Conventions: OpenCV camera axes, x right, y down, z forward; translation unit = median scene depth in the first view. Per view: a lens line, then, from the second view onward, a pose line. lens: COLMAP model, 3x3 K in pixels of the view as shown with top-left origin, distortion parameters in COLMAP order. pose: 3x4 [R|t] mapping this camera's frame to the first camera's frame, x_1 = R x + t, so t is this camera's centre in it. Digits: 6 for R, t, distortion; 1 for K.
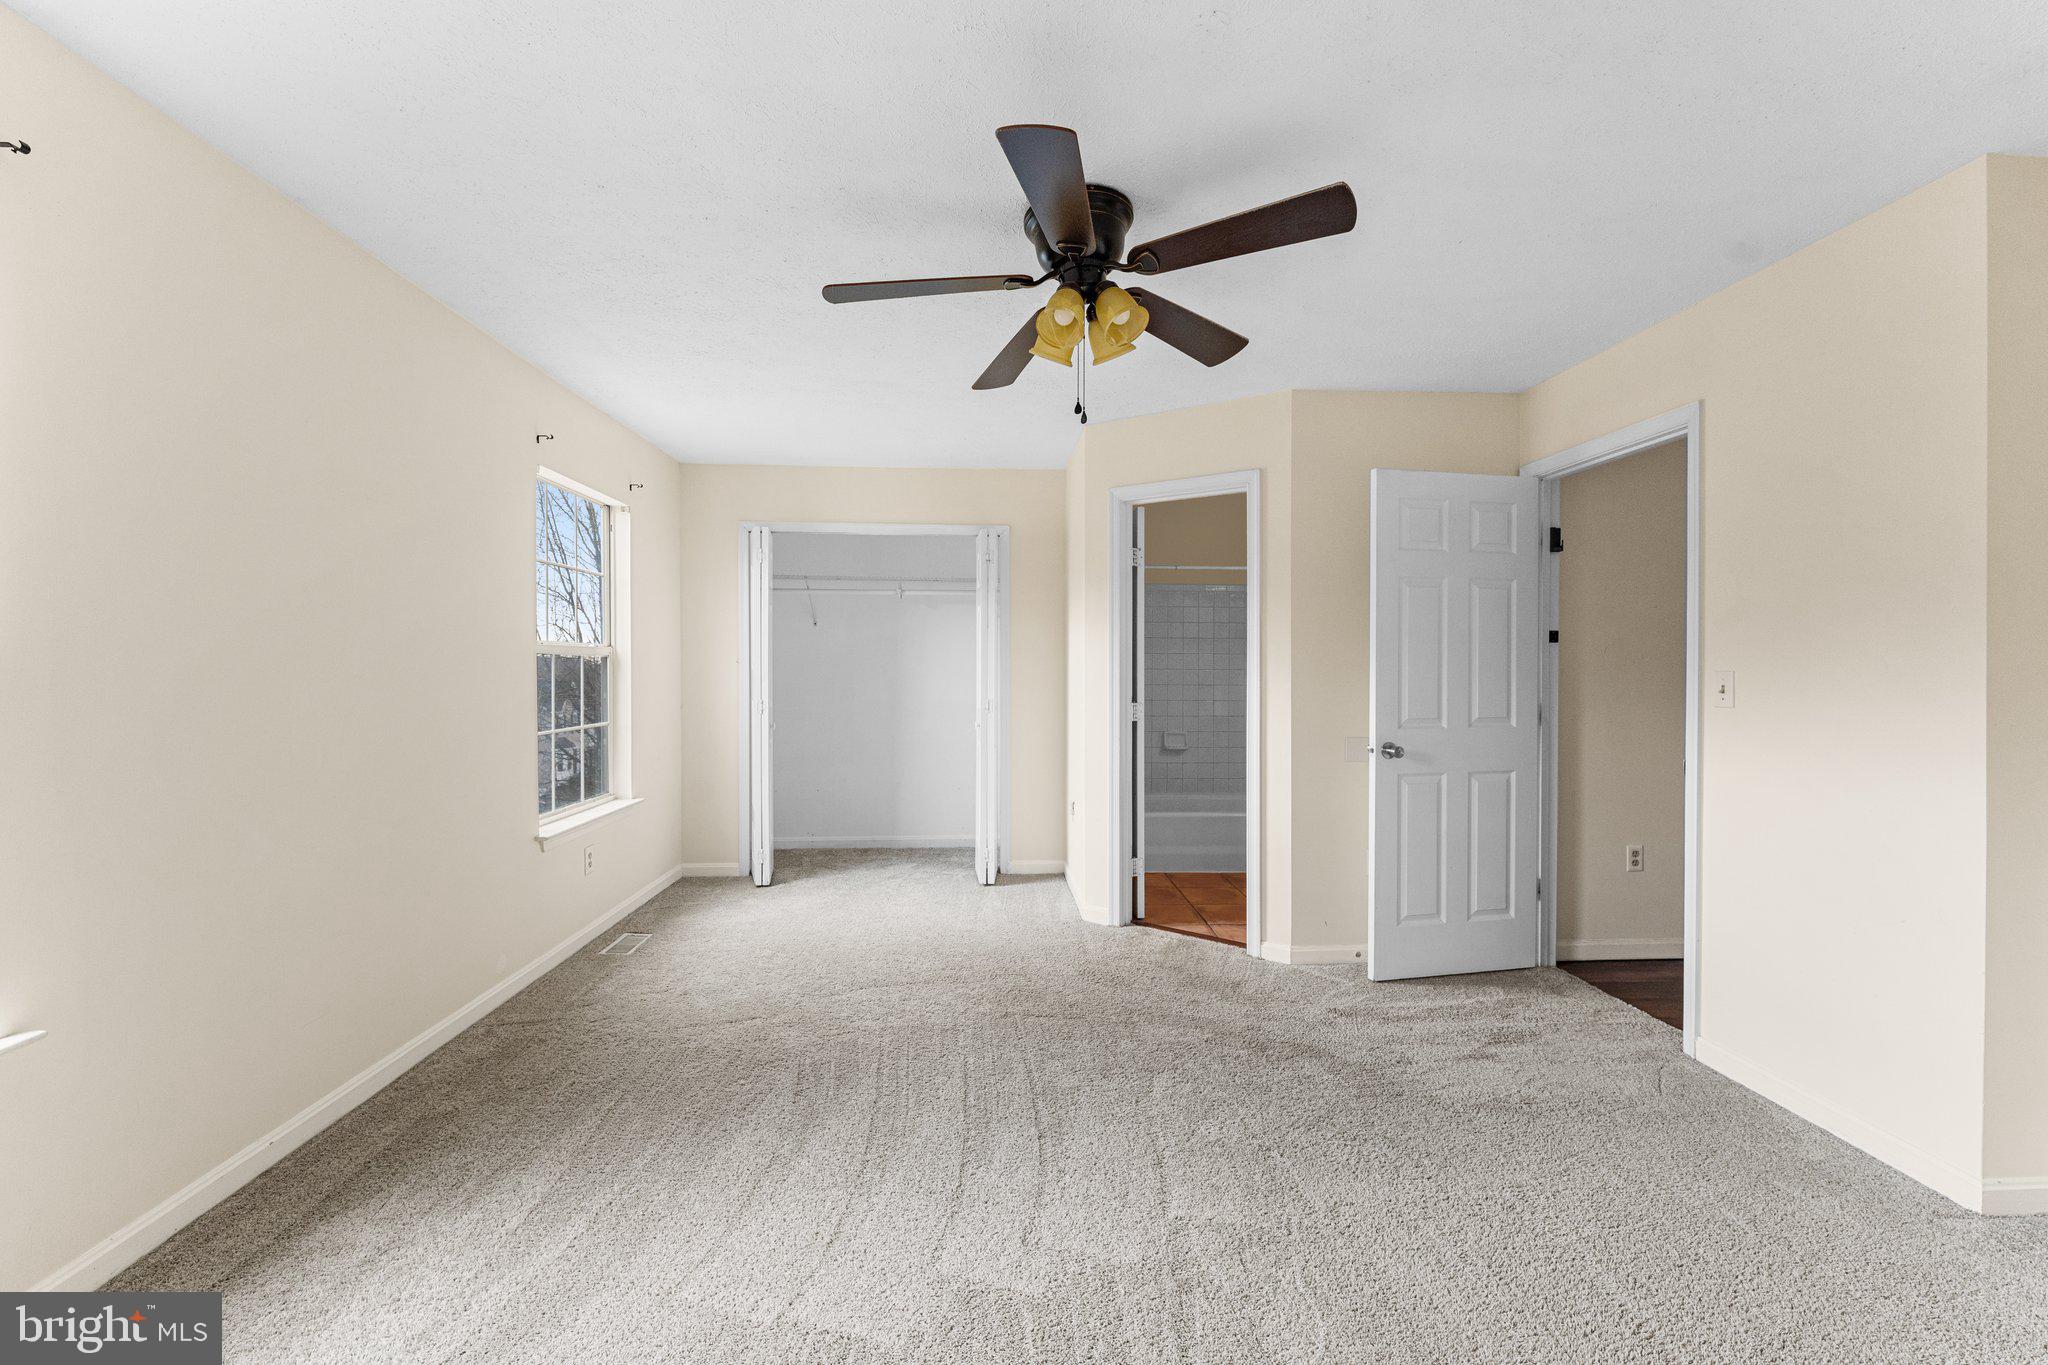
lens RADIAL K [[822.4, 0, 1024.0], [0, 822.4, 682.5], [0, 0, 1]] dist [-0.004045, -0.000177]
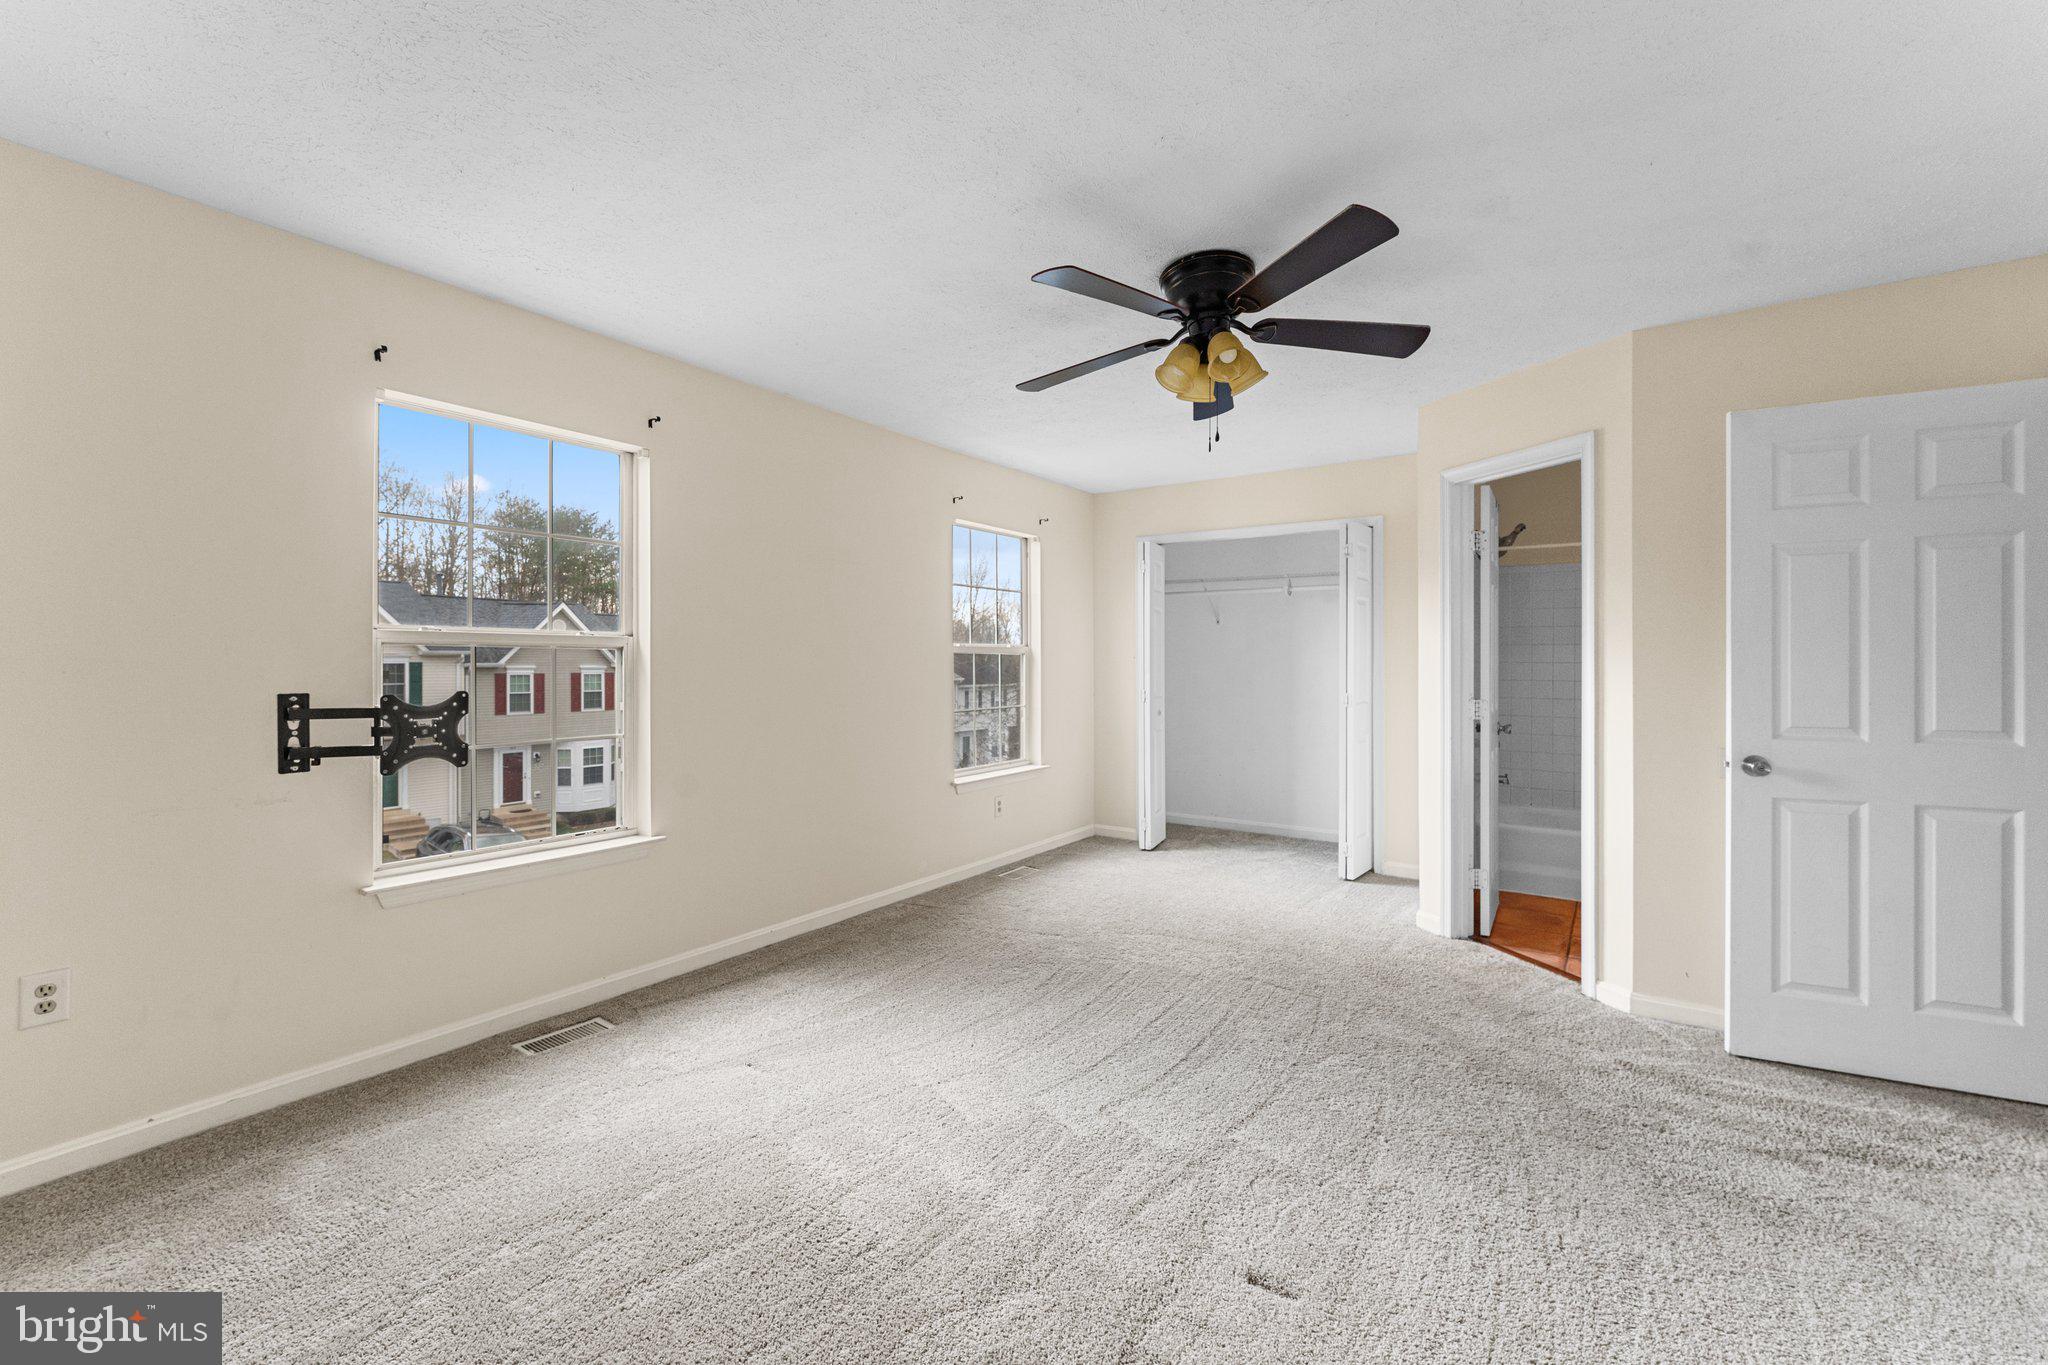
lens RADIAL K [[834.1, 0, 1019.0], [0, 834.1, 674.6], [0, 0, 1]] dist [-0.003207, 0.000329]
pose [[0.790428, 0.007102, -0.612514, 0.360944], [-0.009025, 0.999959, -0.000052, 0.001949], [0.612489, 0.005569, 0.790460, -0.059979]]
